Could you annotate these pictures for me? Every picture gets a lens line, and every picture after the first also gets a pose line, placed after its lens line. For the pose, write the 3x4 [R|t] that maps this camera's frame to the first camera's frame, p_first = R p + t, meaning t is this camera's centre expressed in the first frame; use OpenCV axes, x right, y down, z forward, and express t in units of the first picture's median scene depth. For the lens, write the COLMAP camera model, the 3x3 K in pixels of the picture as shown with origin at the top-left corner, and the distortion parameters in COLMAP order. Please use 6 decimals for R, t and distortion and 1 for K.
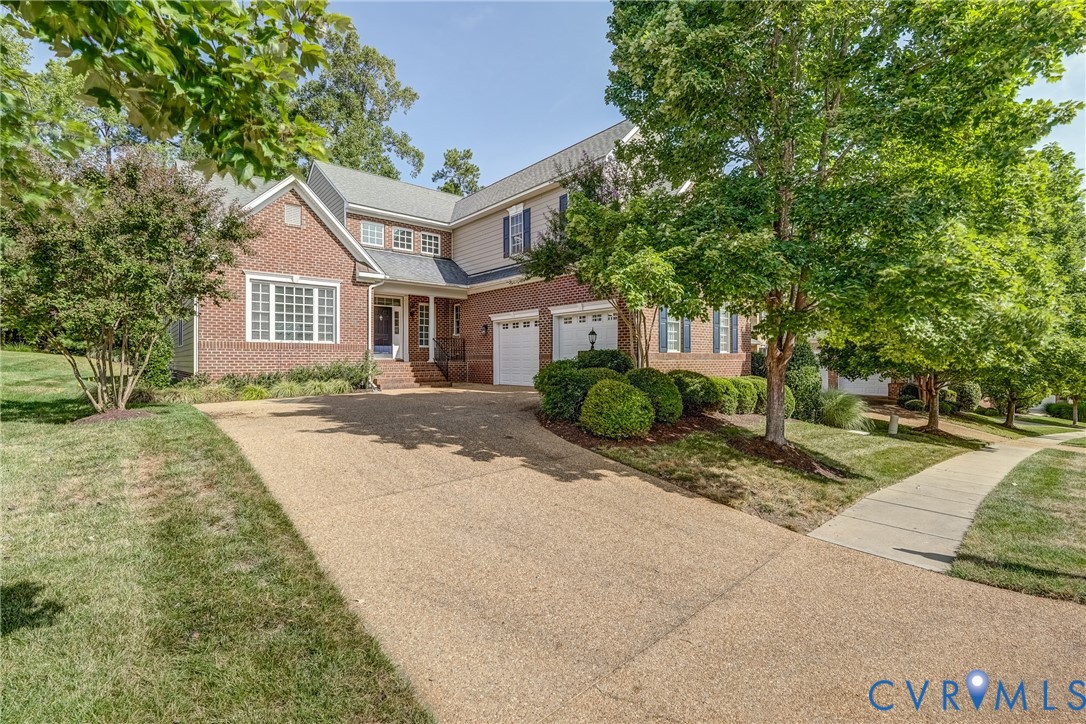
lens RADIAL K [[477.8, 0, 543.3], [0, 477.8, 361.0], [0, 0, 1]] dist [-0.012966, 0.005656]
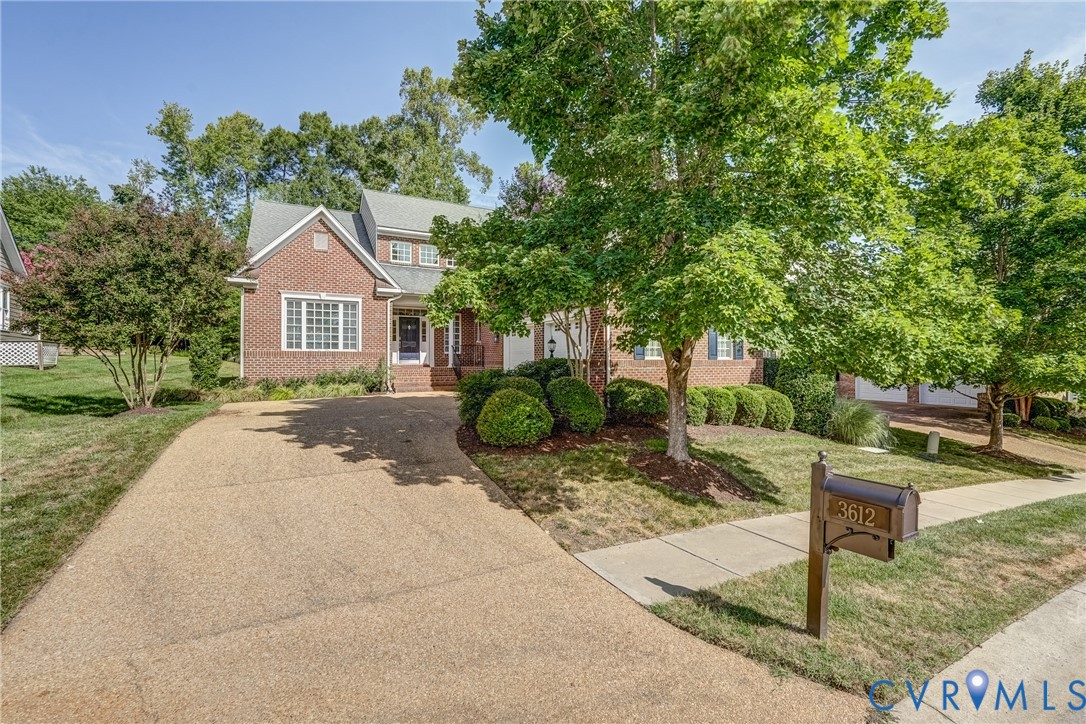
lens RADIAL K [[477.8, 0, 587.0], [0, 477.8, 358.6], [0, 0, 1]] dist [-0.012966, 0.005656]
pose [[0.972708, -0.000363, -0.232031, 0.375871], [-0.000610, 0.999991, -0.004121, -0.016115], [0.232031, 0.004150, 0.972700, 0.021613]]
